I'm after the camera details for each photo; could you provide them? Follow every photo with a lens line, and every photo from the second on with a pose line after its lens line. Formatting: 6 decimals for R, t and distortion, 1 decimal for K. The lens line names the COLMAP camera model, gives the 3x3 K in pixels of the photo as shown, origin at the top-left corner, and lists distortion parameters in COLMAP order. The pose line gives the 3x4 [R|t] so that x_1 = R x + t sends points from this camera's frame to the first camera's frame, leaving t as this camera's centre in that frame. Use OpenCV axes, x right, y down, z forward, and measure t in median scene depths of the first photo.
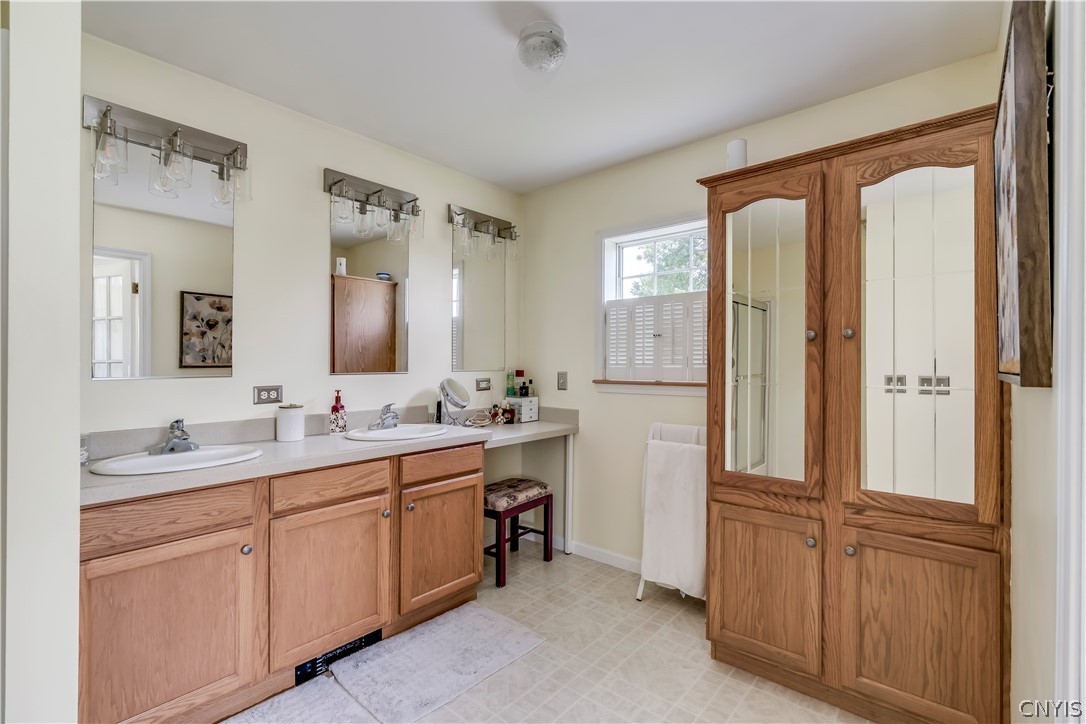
lens RADIAL K [[500.0, 0, 543.4], [0, 500.0, 359.0], [0, 0, 1]] dist [-0.000744, -0.000242]
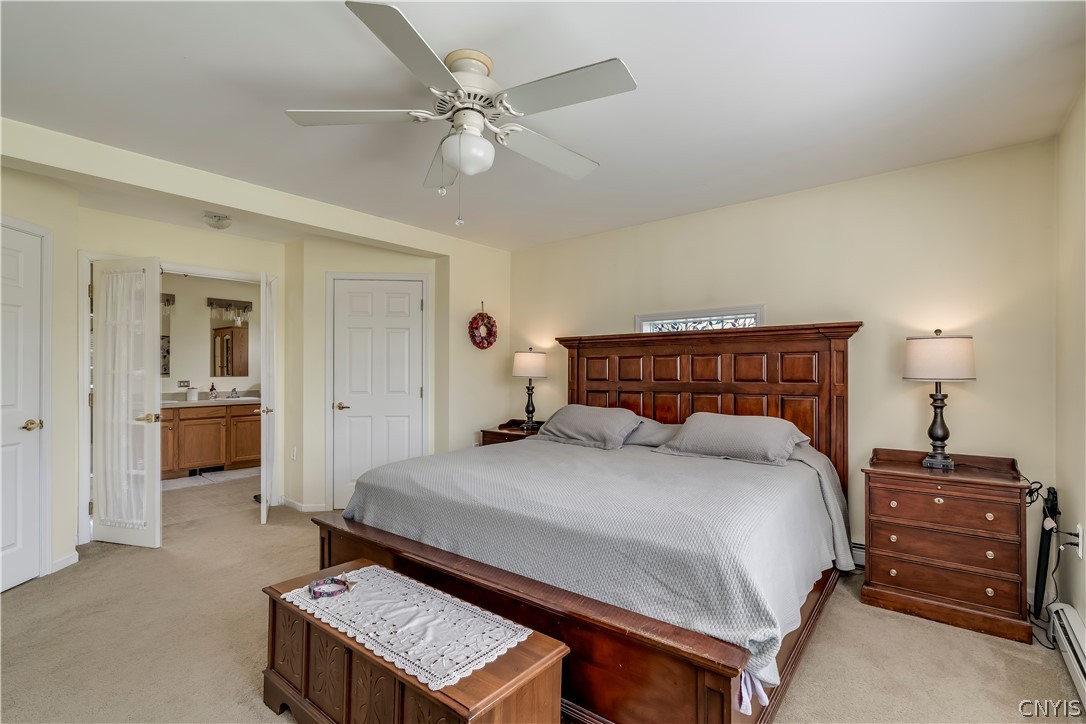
lens RADIAL K [[500.0, 0, 542.9], [0, 500.0, 369.8], [0, 0, 1]] dist [-0.000744, -0.000242]
pose [[0.999733, -0.000809, 0.023085, 1.364071], [0.000695, 0.999988, 0.004937, -0.018463], [-0.023089, -0.004920, 0.999721, -1.796280]]
